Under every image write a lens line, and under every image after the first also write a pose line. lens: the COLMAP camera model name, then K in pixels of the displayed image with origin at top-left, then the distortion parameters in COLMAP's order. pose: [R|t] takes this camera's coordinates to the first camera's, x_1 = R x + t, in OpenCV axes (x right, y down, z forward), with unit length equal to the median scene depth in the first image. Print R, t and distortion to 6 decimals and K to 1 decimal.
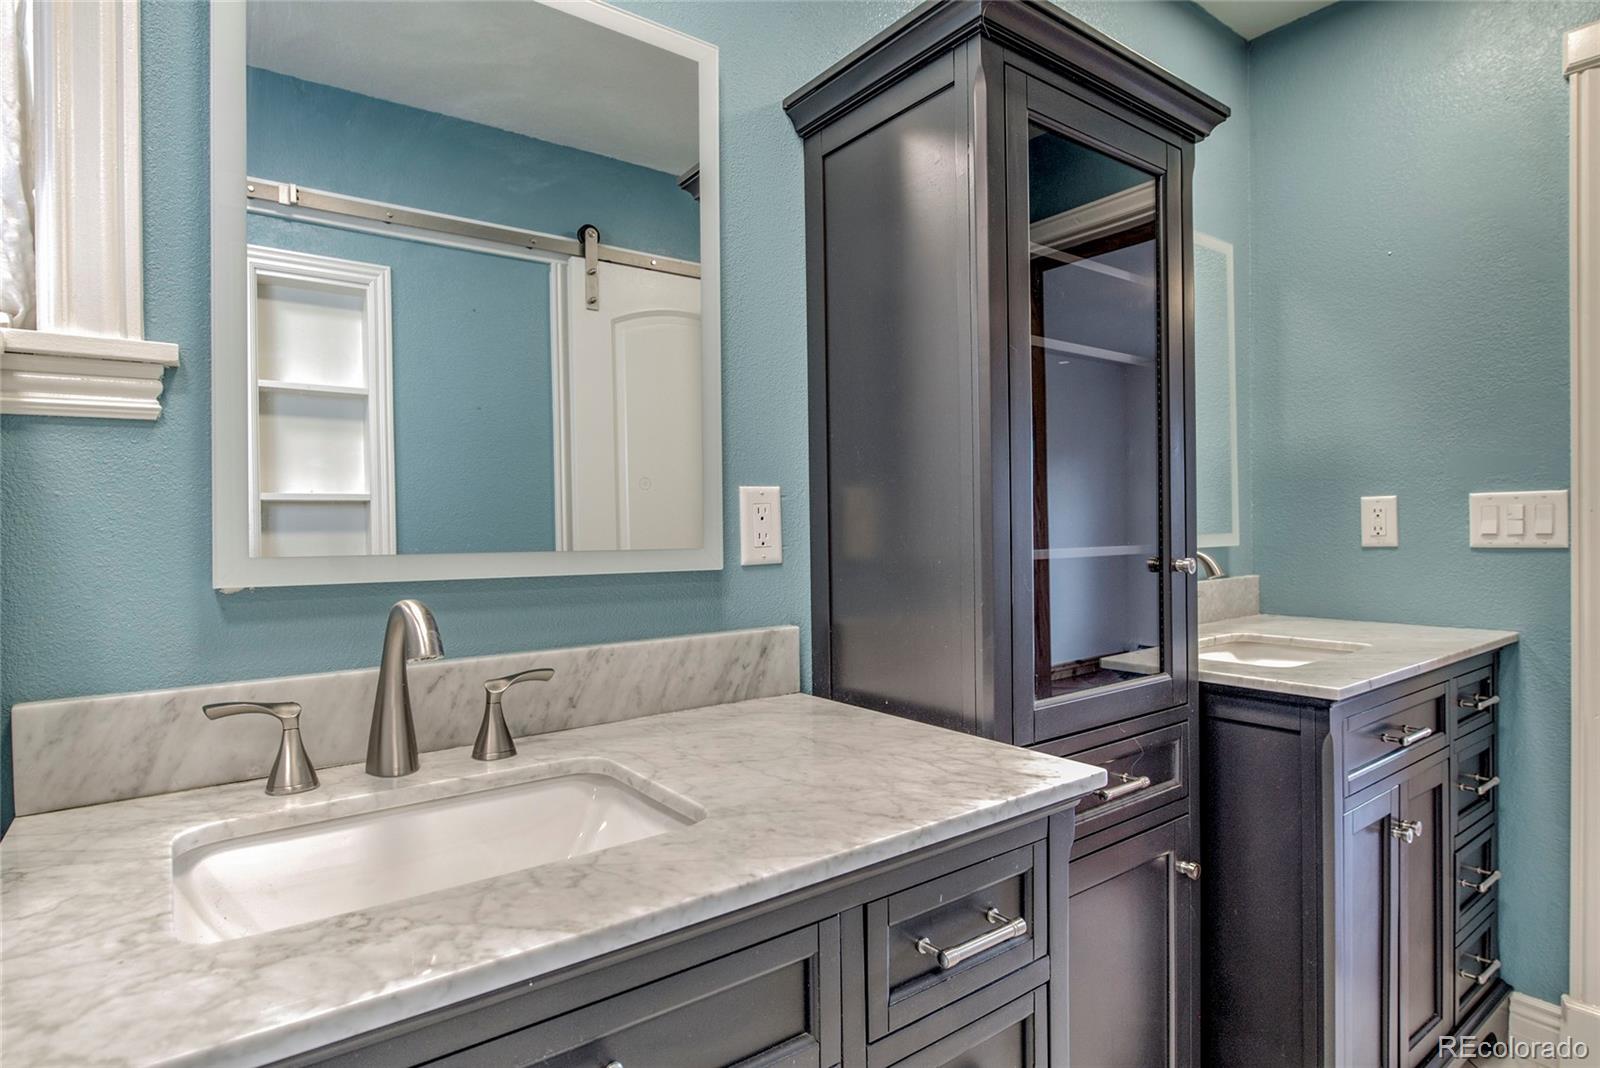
lens RADIAL K [[850.4, 0, 796.7], [0, 850.4, 534.1], [0, 0, 1]] dist [-0.005208, -0.001893]
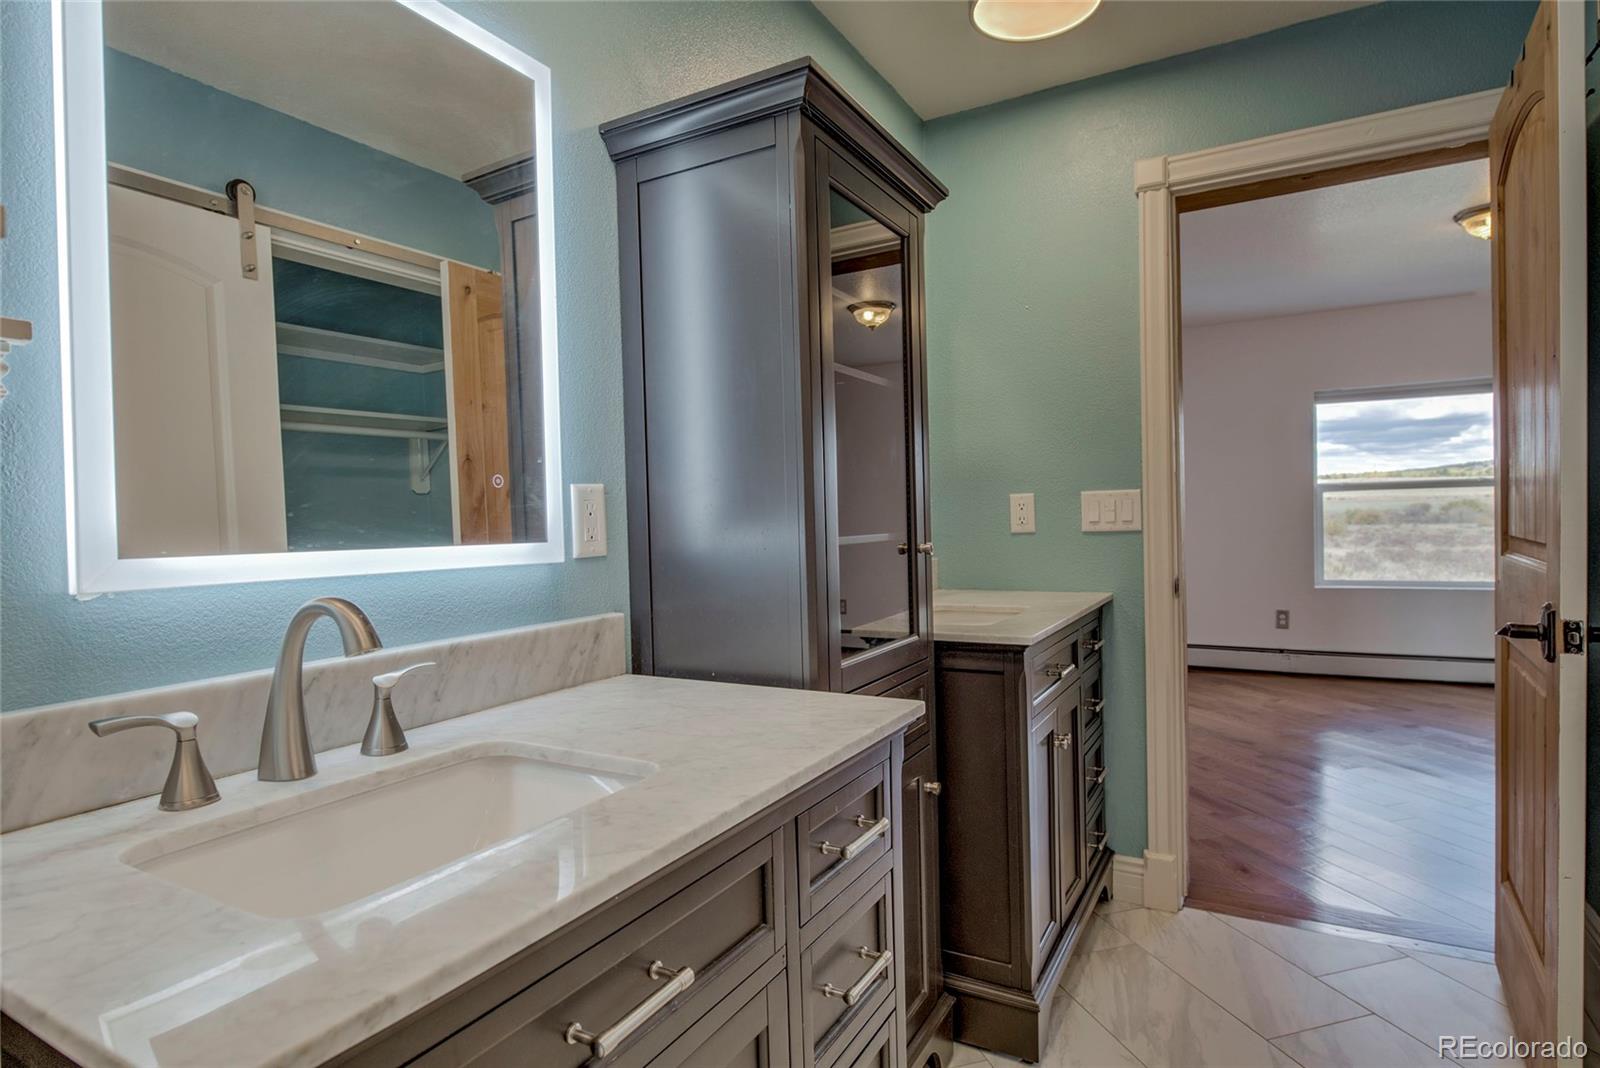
lens RADIAL K [[850.4, 0, 805.4], [0, 850.4, 529.1], [0, 0, 1]] dist [-0.005208, -0.001893]
pose [[0.916064, -0.015009, 0.400752, -0.213399], [0.015302, 0.999880, 0.002470, 0.002160], [-0.400741, 0.003869, 0.916183, -0.087126]]
